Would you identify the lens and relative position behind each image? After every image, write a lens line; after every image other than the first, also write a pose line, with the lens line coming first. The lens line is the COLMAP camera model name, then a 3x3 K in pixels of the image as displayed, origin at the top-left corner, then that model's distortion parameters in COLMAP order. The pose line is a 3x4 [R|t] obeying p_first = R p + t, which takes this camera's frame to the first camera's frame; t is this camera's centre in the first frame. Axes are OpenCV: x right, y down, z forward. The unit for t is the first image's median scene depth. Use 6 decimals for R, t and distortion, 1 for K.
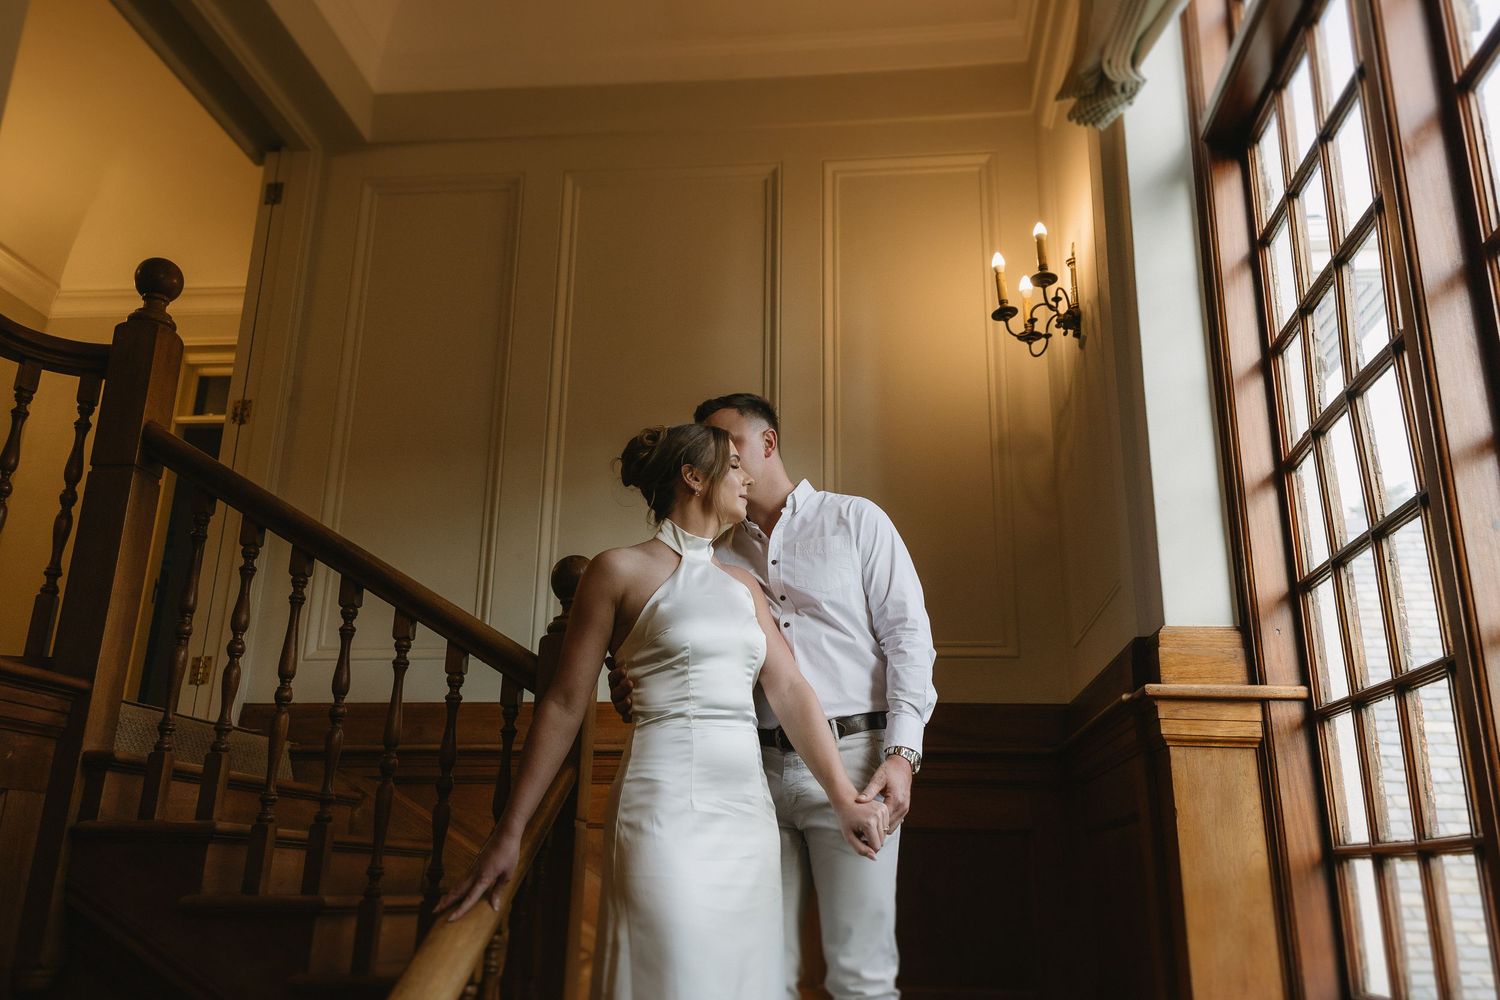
lens RADIAL K [[1218.8, 0, 750.0], [0, 1218.8, 500.0], [0, 0, 1]] dist [0.109113, -0.093087]
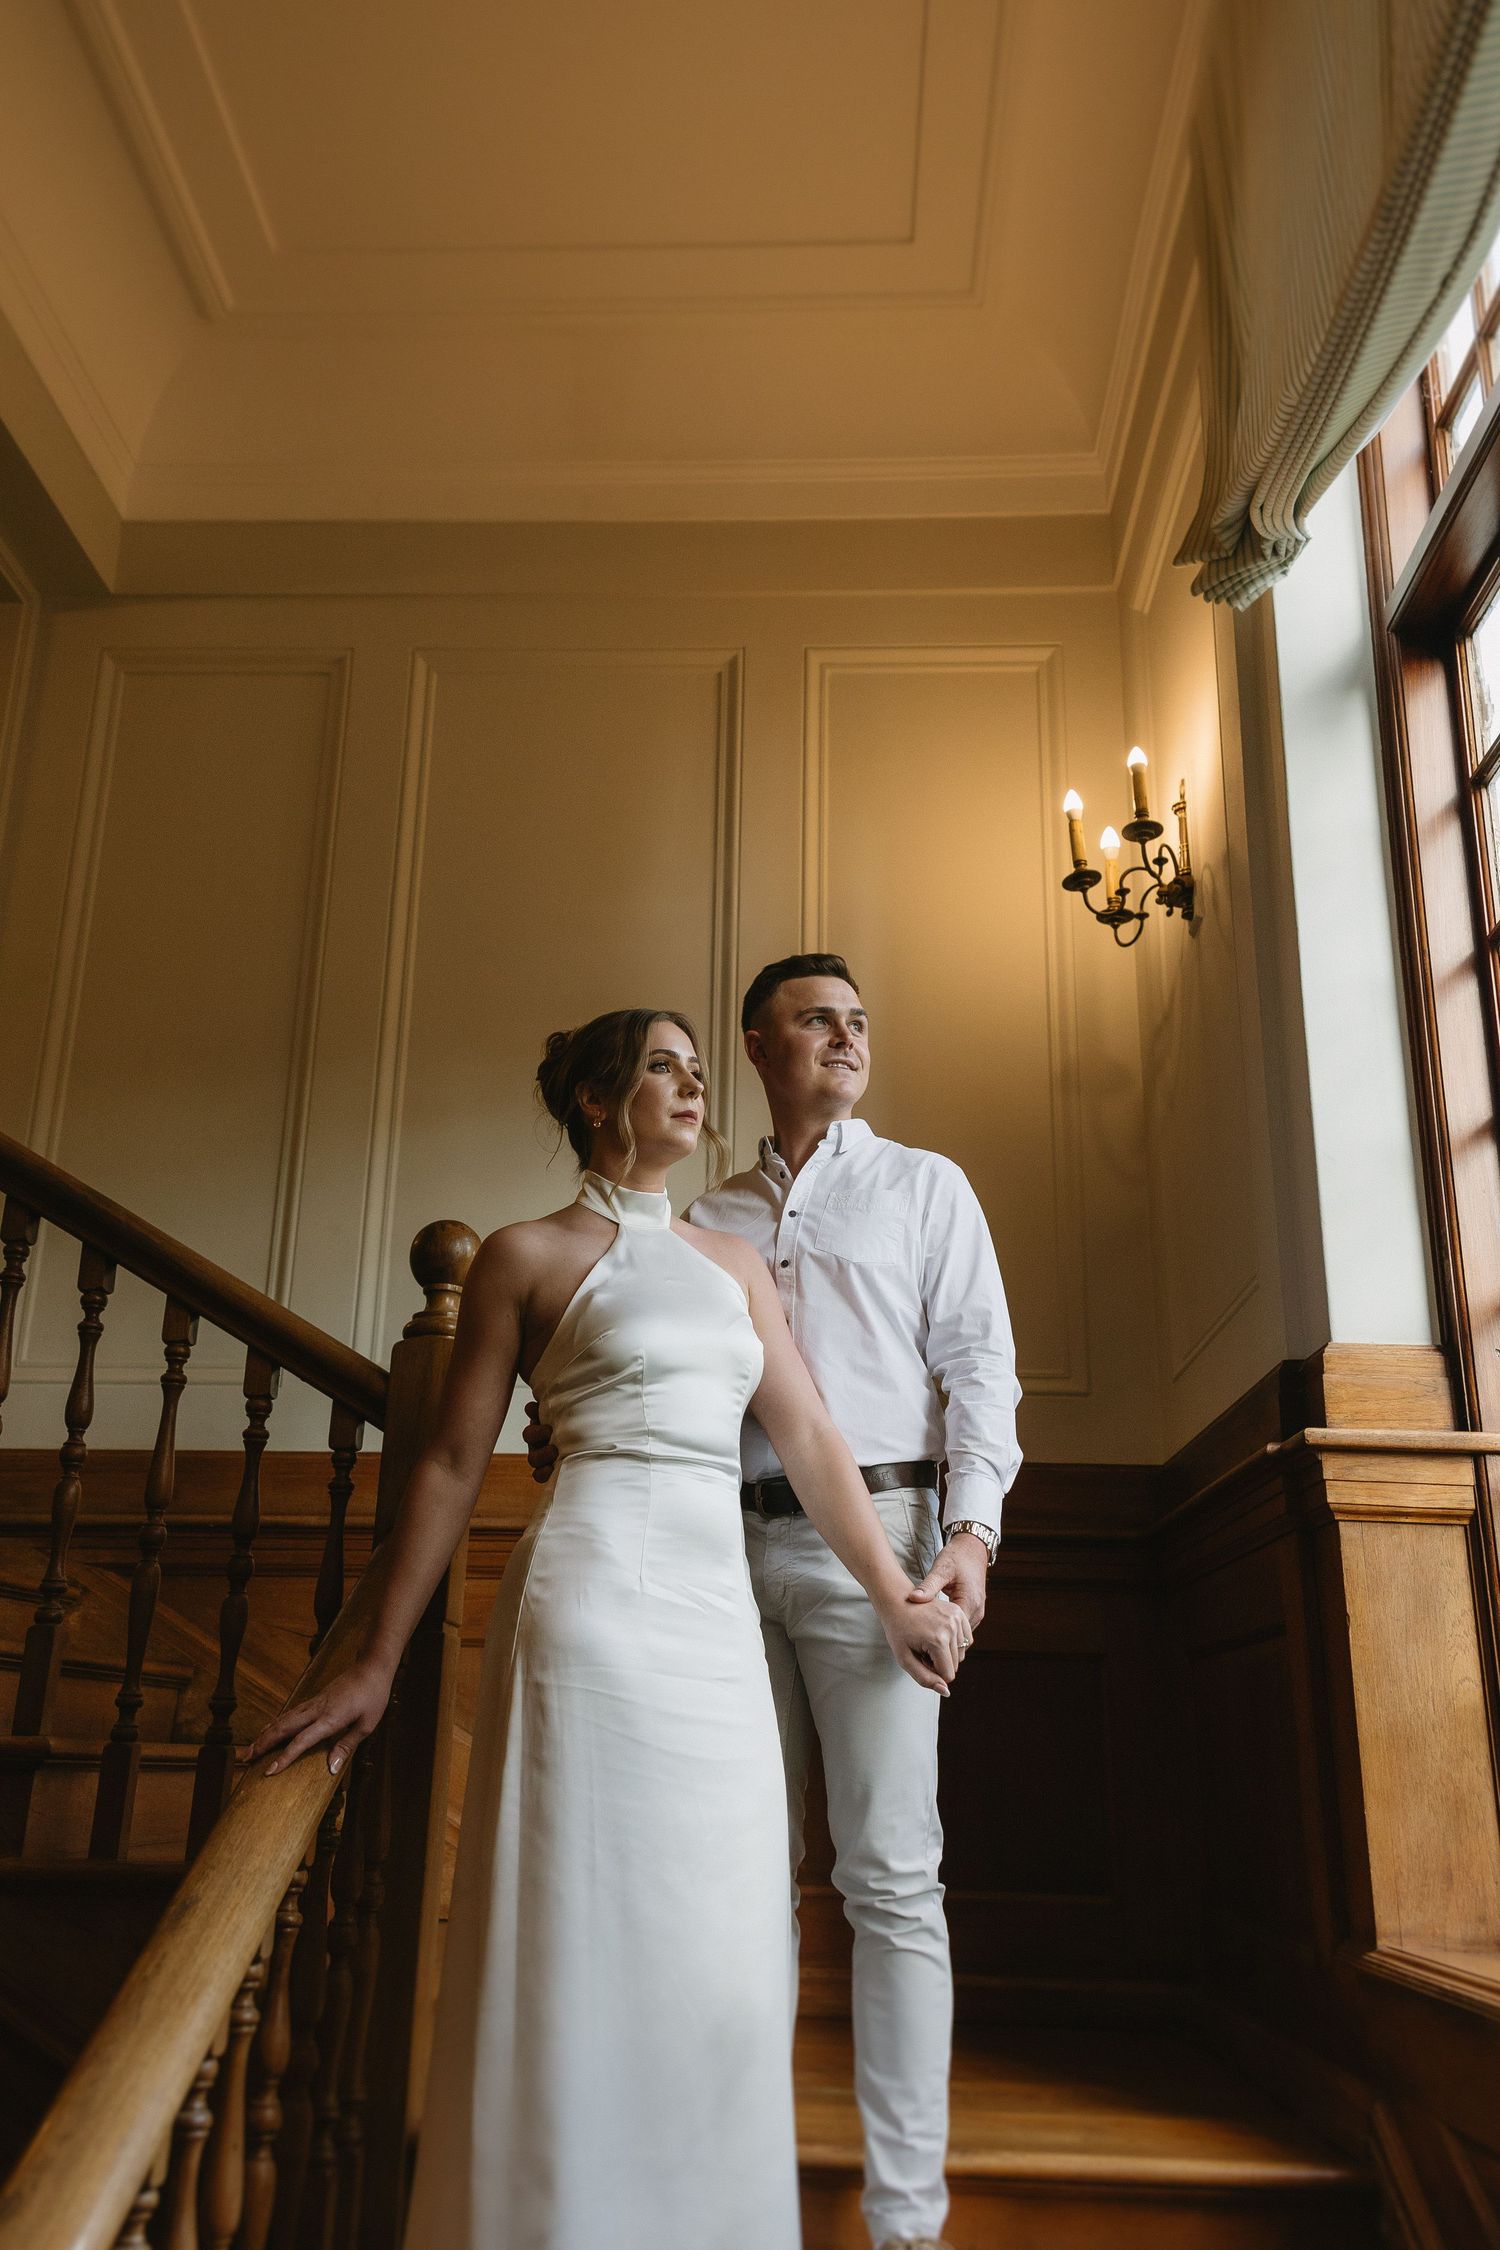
lens RADIAL K [[1828.2, 0, 734.4], [0, 1828.2, 1138.1], [0, 0, 1]] dist [0.109113, -0.093087]
pose [[0.998299, 0.023927, 0.053171, -0.041813], [-0.023004, 0.999575, -0.017898, 0.014924], [-0.053576, 0.016644, 0.998425, 0.007663]]
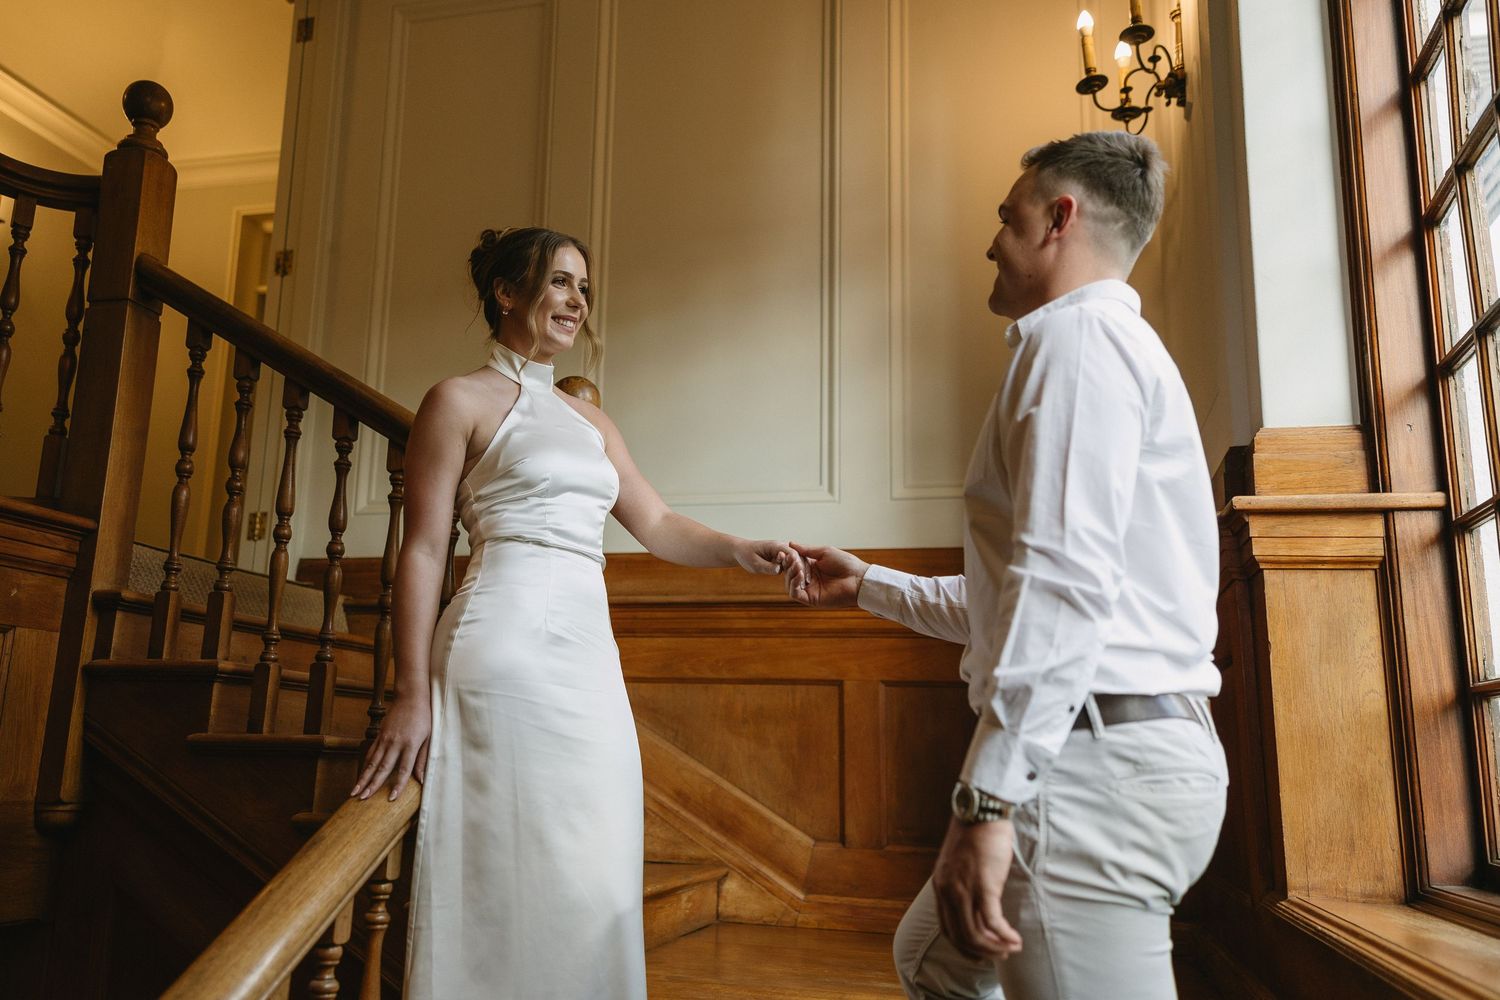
lens RADIAL K [[1243.8, 0, 688.4], [0, 1243.8, 494.6], [0, 0, 1]] dist [0.107896, -0.104697]
pose [[0.987006, -0.023252, -0.158991, 0.083996], [0.037601, 0.995425, 0.087841, 0.053233], [0.156221, -0.092678, 0.983365, 0.096831]]
